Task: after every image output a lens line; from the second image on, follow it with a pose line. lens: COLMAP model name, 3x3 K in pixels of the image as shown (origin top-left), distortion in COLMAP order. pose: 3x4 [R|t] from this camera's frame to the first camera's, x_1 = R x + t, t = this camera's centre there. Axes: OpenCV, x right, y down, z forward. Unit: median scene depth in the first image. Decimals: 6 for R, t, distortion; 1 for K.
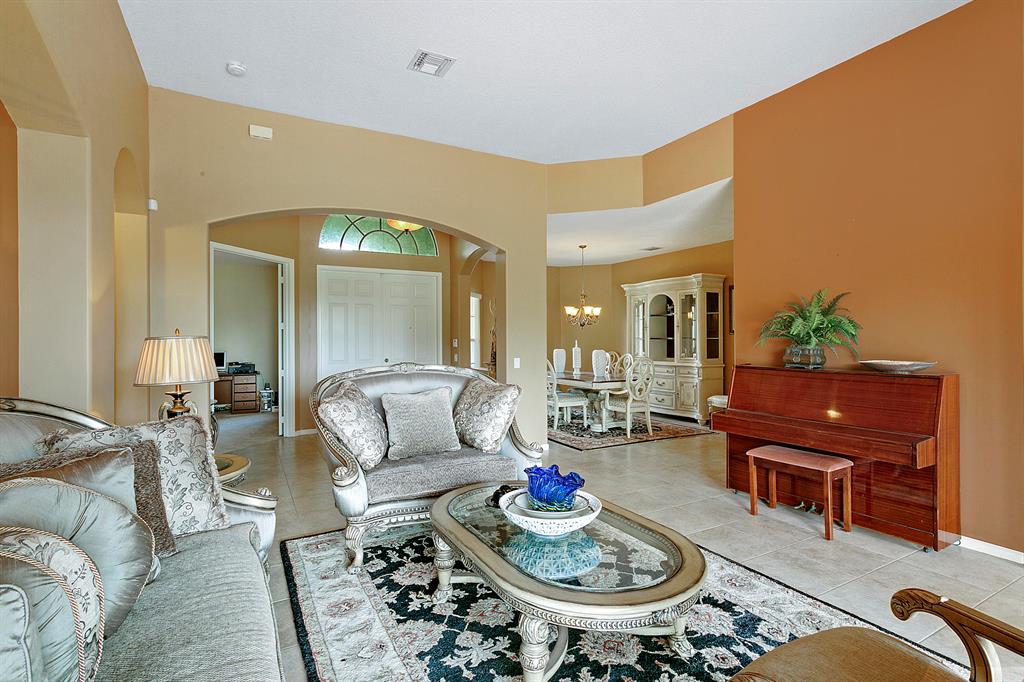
lens RADIAL K [[488.0, 0, 511.7], [0, 488.0, 338.0], [0, 0, 1]] dist [0.012098, 0.000152]
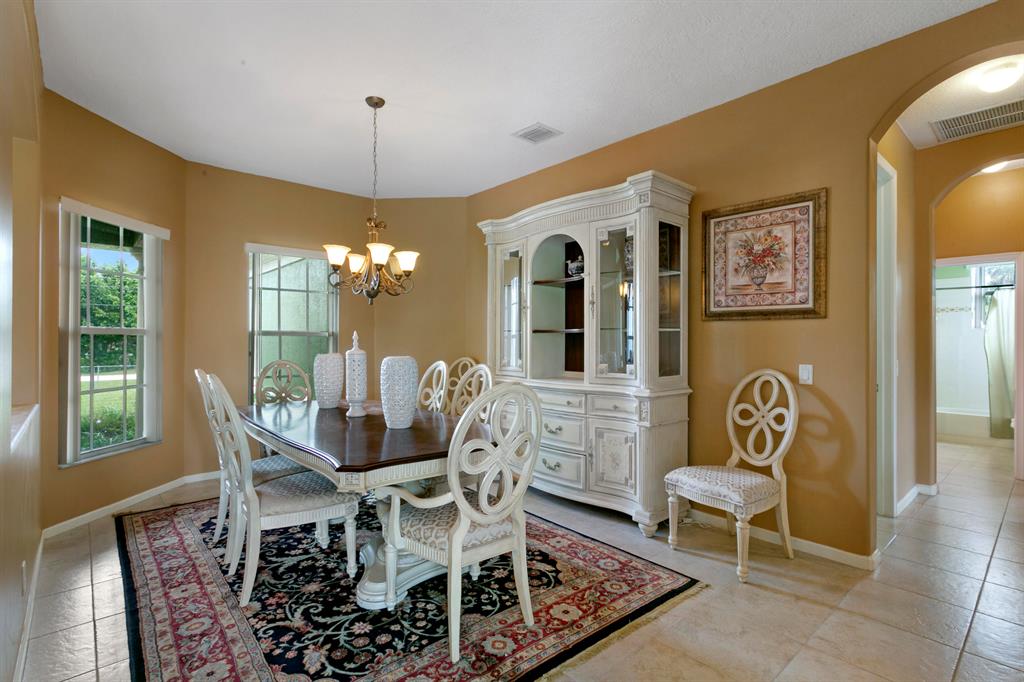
lens RADIAL K [[488.0, 0, 511.7], [0, 488.0, 338.0], [0, 0, 1]] dist [0.012098, 0.000152]
pose [[0.974378, 0.011324, 0.224631, 0.170643], [-0.010570, 0.999934, -0.004558, 0.011357], [-0.224667, 0.002067, 0.974433, 0.589056]]
